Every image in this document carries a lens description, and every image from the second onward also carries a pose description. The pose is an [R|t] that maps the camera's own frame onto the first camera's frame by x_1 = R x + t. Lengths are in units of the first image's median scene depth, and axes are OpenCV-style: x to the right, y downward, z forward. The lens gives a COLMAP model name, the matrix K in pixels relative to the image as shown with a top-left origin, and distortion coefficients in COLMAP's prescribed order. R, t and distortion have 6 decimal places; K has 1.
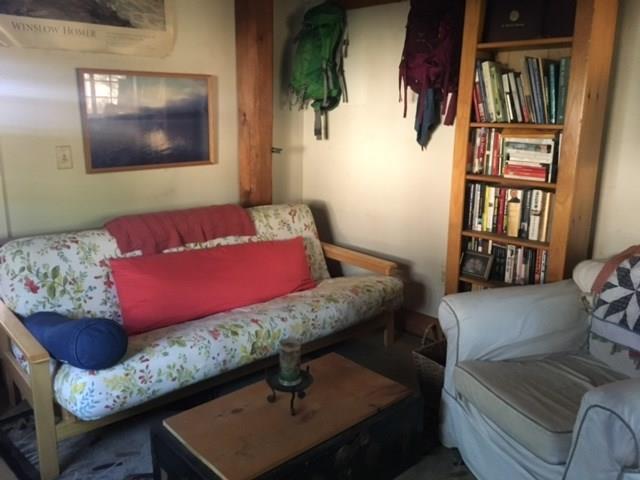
lens RADIAL K [[540.5, 0, 318.3], [0, 540.5, 238.6], [0, 0, 1]] dist [0.056845, -0.059337]
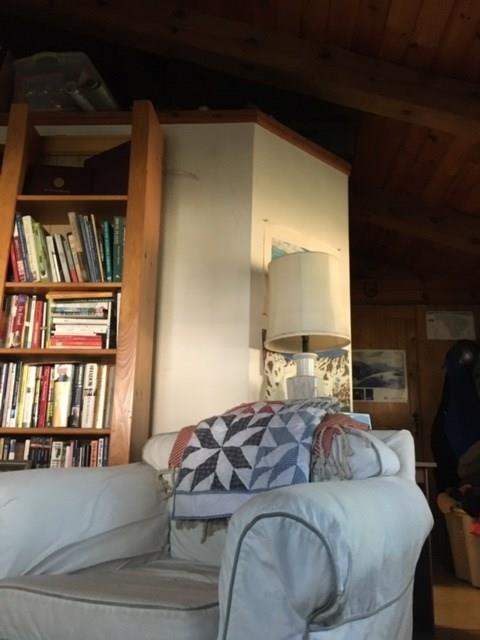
lens RADIAL K [[540.5, 0, 241.2], [0, 540.5, 319.9], [0, 0, 1]] dist [0.056845, -0.059337]
pose [[0.743088, 0.159733, 0.649851, 0.032993], [0.141202, 0.911805, -0.385583, 0.193158], [-0.654127, 0.378282, 0.654996, 0.301360]]
